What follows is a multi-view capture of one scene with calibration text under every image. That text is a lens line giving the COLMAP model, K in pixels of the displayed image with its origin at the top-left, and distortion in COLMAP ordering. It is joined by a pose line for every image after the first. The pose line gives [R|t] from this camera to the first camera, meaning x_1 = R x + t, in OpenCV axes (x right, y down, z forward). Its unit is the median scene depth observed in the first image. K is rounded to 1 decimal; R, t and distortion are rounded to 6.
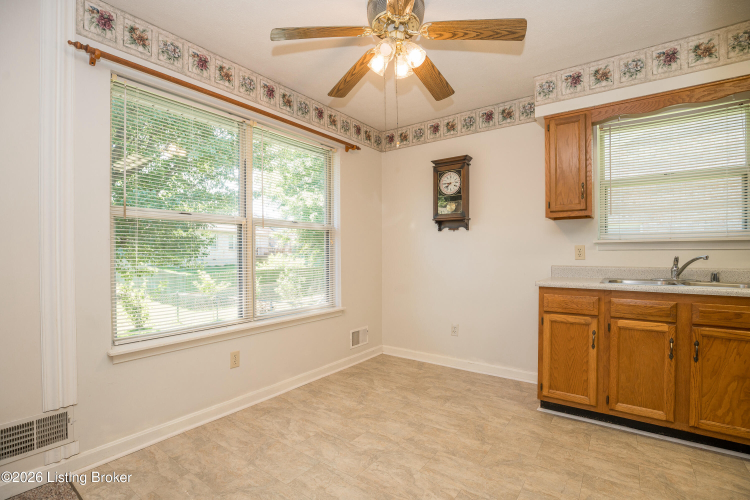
lens RADIAL K [[347.7, 0, 375.1], [0, 347.7, 256.2], [0, 0, 1]] dist [-0.030913, 0.001871]
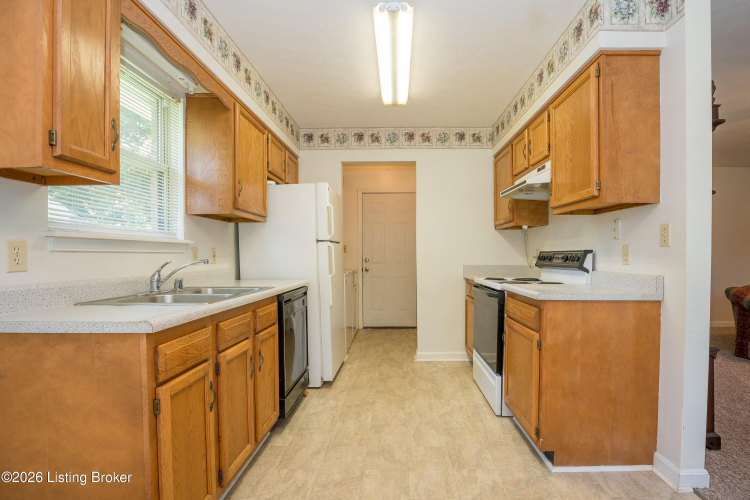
lens RADIAL K [[364.9, 0, 392.5], [0, 364.9, 261.5], [0, 0, 1]] dist [-0.030797, 0.000523]
pose [[-0.577835, -0.007749, 0.816117, -0.074835], [0.011902, 0.999769, 0.017919, -0.006590], [-0.816067, 0.020068, -0.577609, 1.015266]]
